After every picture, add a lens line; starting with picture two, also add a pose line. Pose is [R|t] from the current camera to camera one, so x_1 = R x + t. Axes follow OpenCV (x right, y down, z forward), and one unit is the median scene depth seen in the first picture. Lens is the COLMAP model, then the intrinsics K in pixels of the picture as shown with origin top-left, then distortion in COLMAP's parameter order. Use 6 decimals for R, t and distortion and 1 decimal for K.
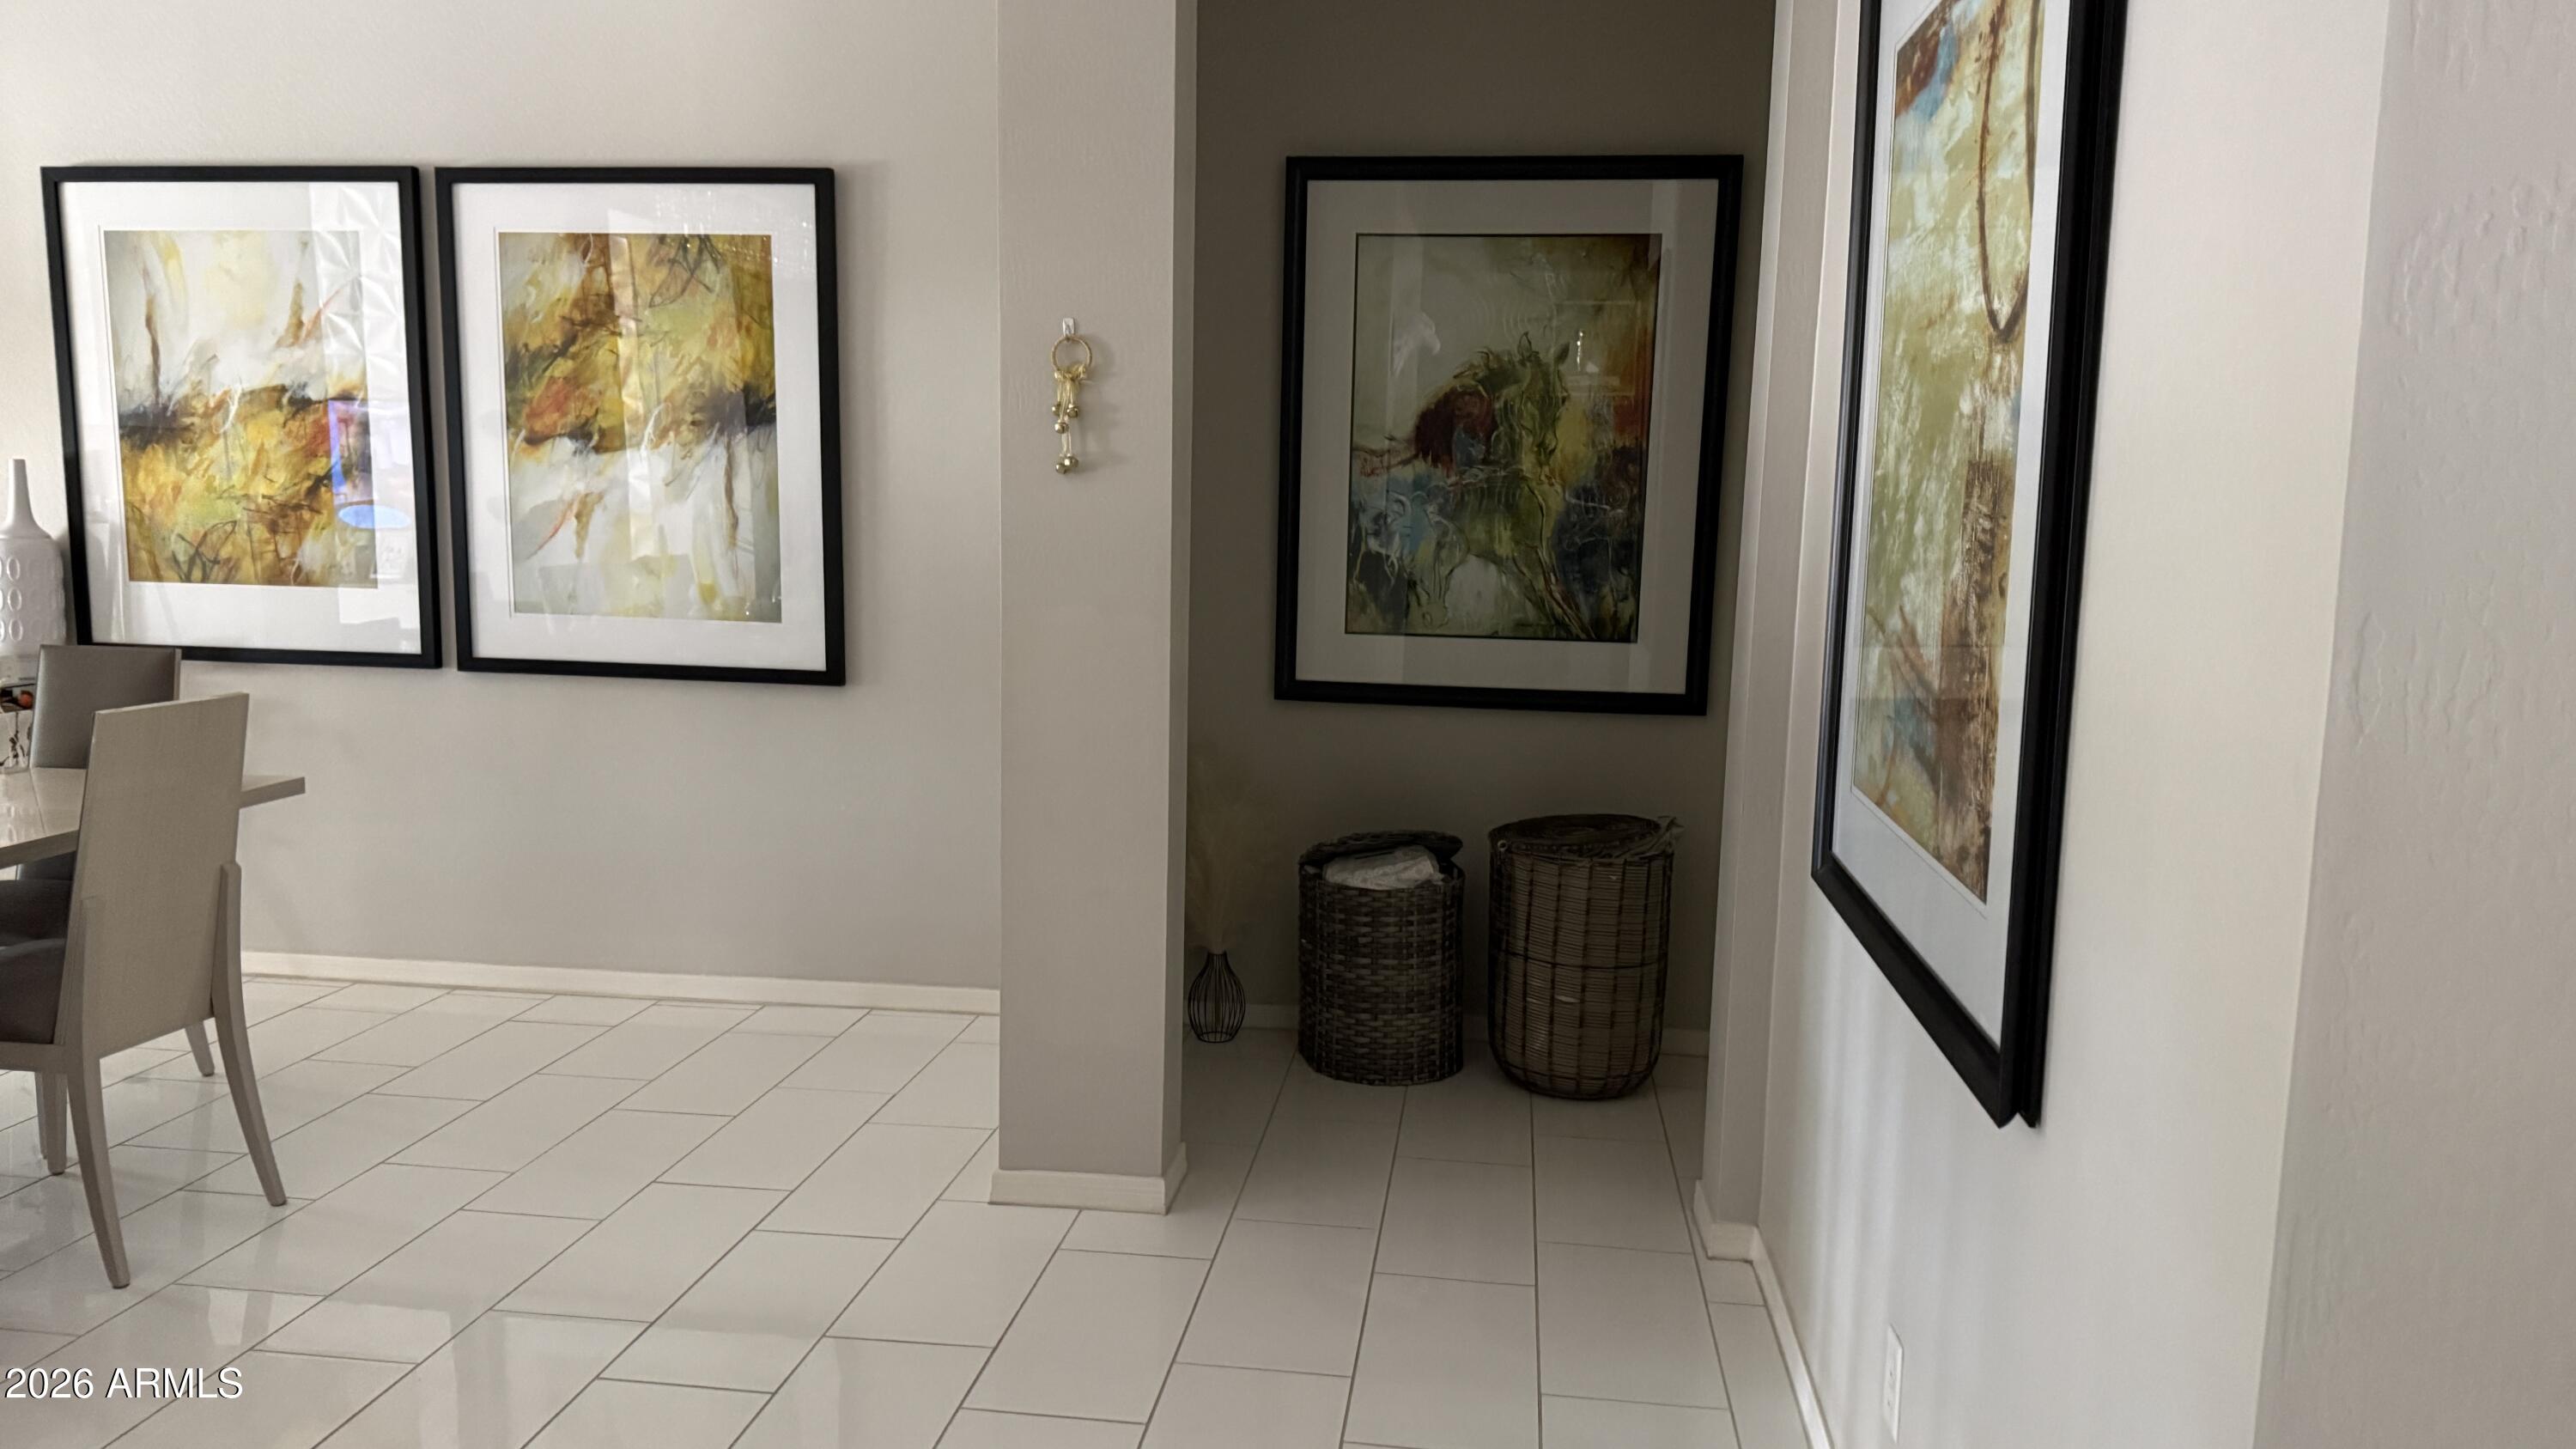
lens RADIAL K [[1818.5, 0, 1291.1], [0, 1818.5, 738.0], [0, 0, 1]] dist [0.071425, -0.090923]
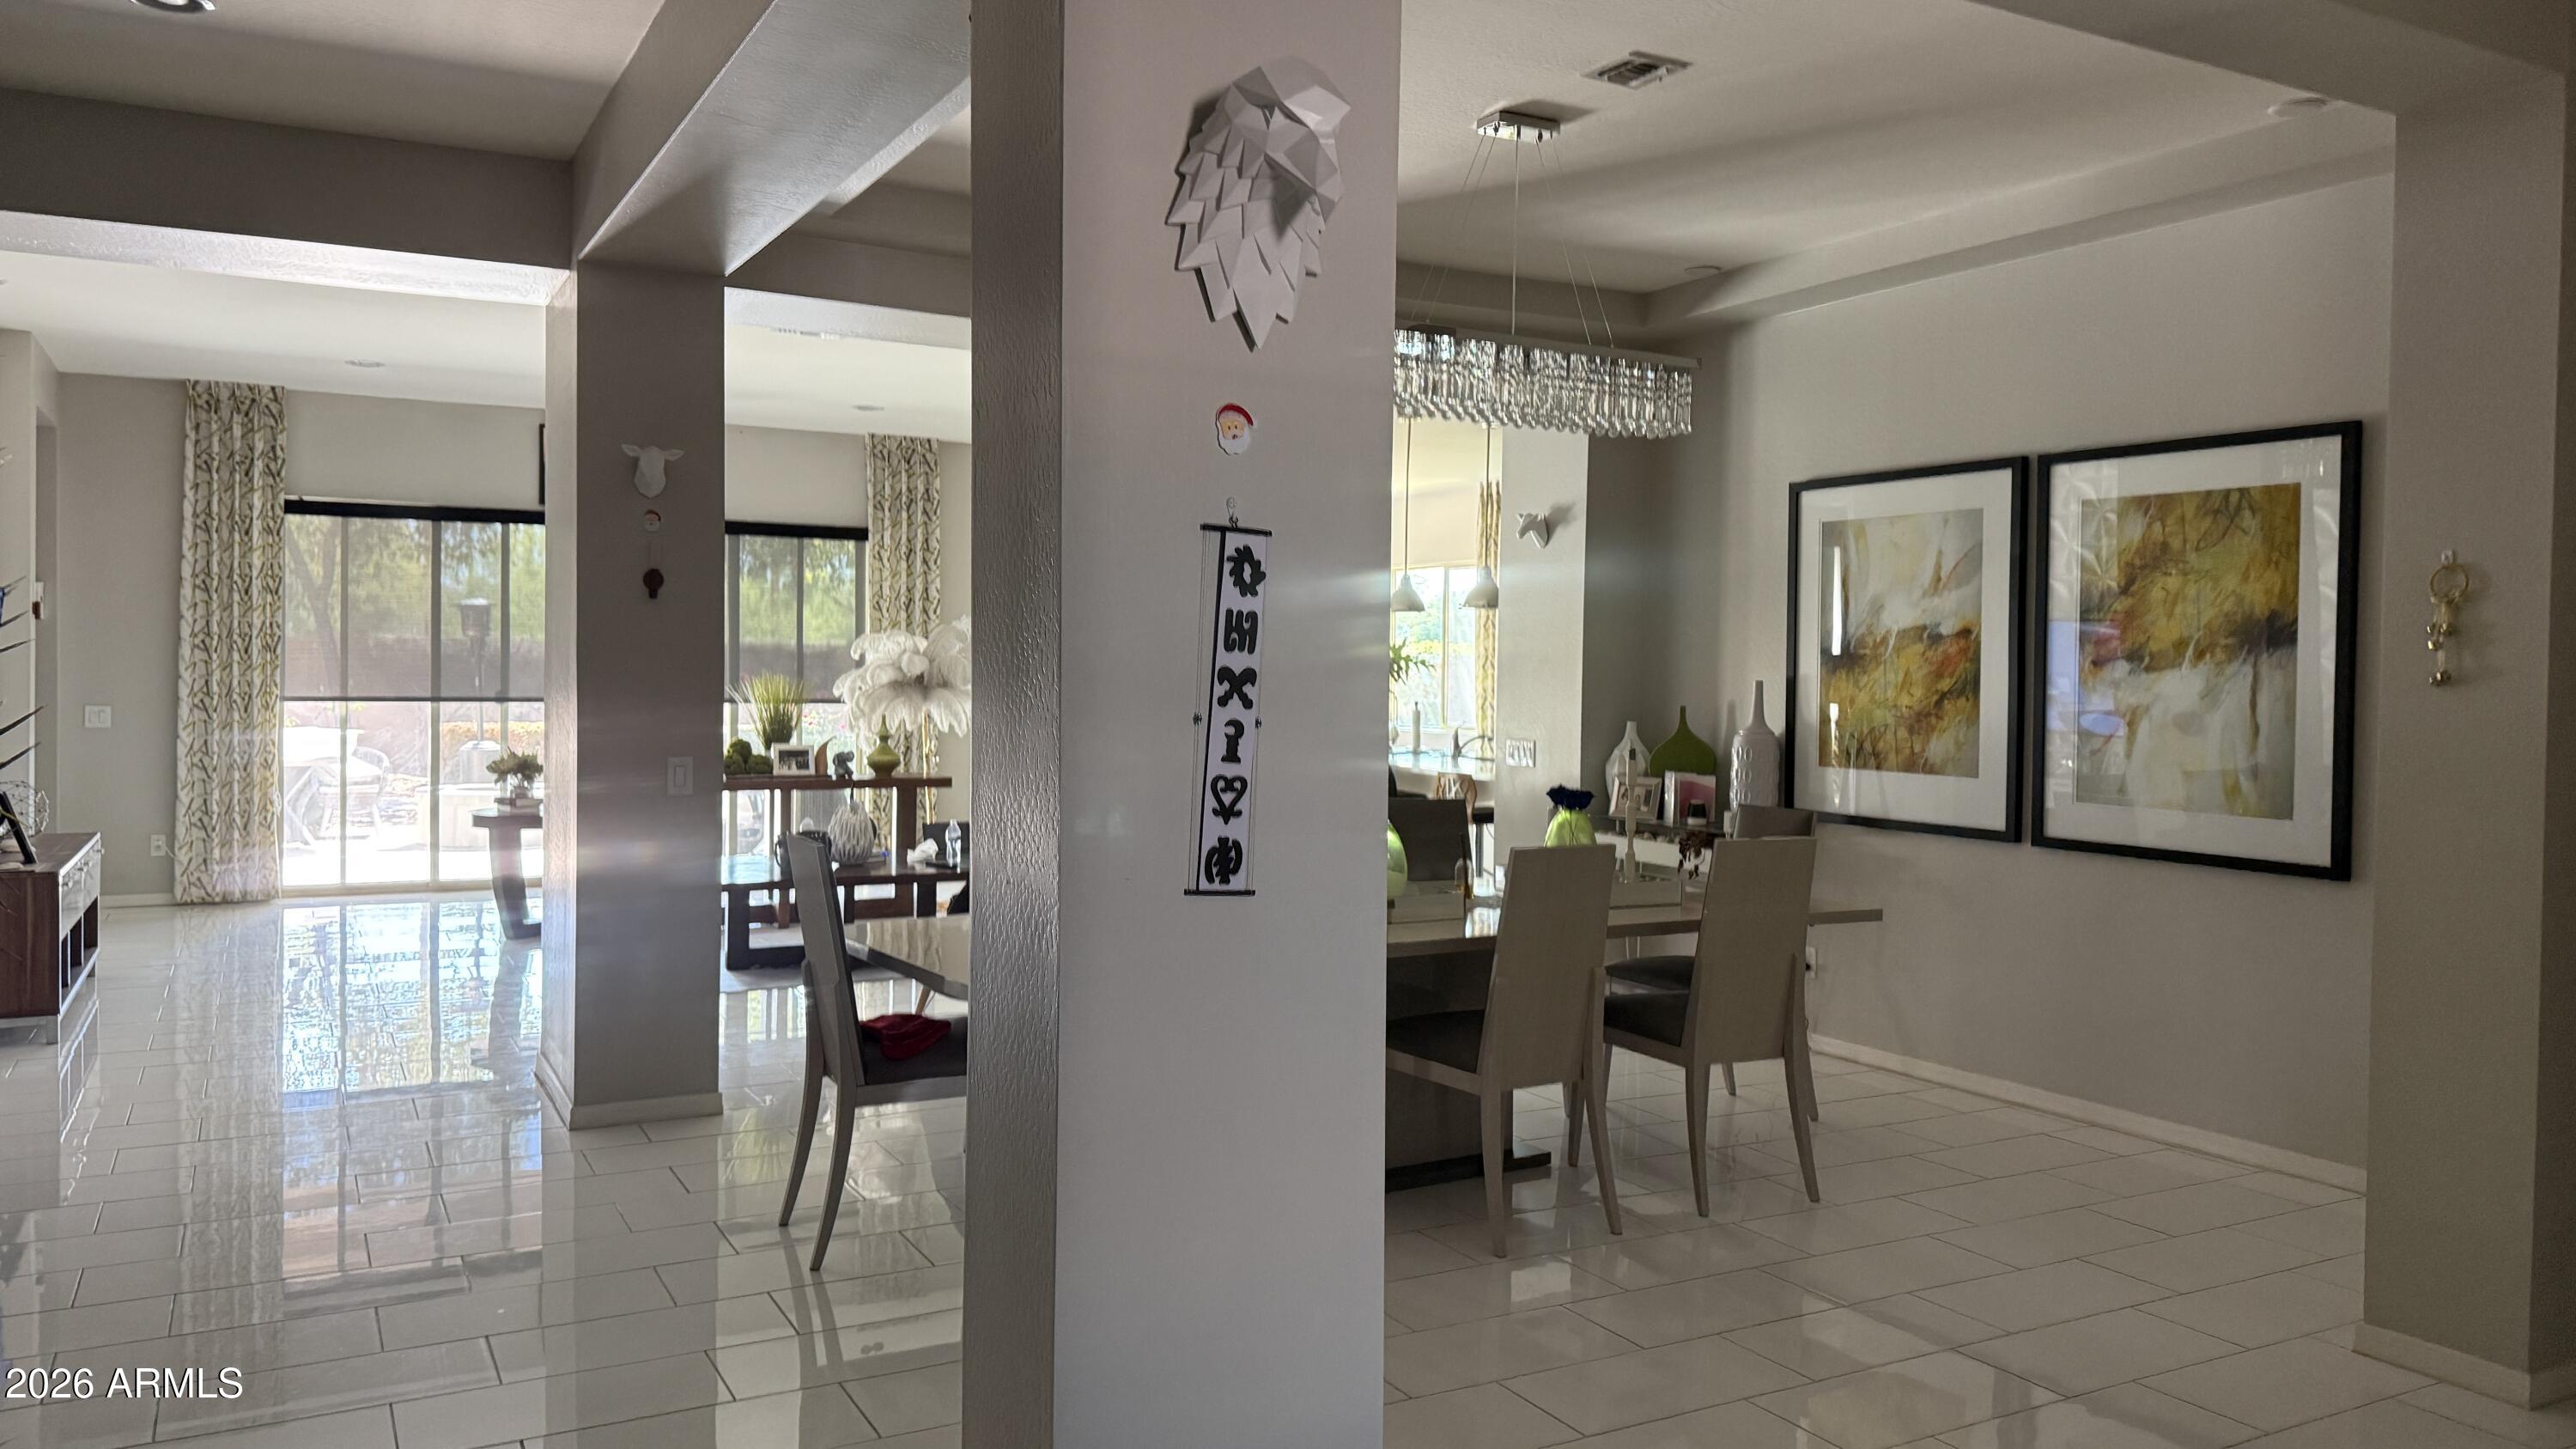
lens RADIAL K [[1818.5, 0, 1261.3], [0, 1818.5, 696.0], [0, 0, 1]] dist [0.071425, -0.090923]
pose [[0.585277, 0.001786, -0.810832, 0.257681], [-0.114669, 0.990129, -0.080590, 0.023582], [0.802684, 0.140145, 0.579705, -0.158384]]
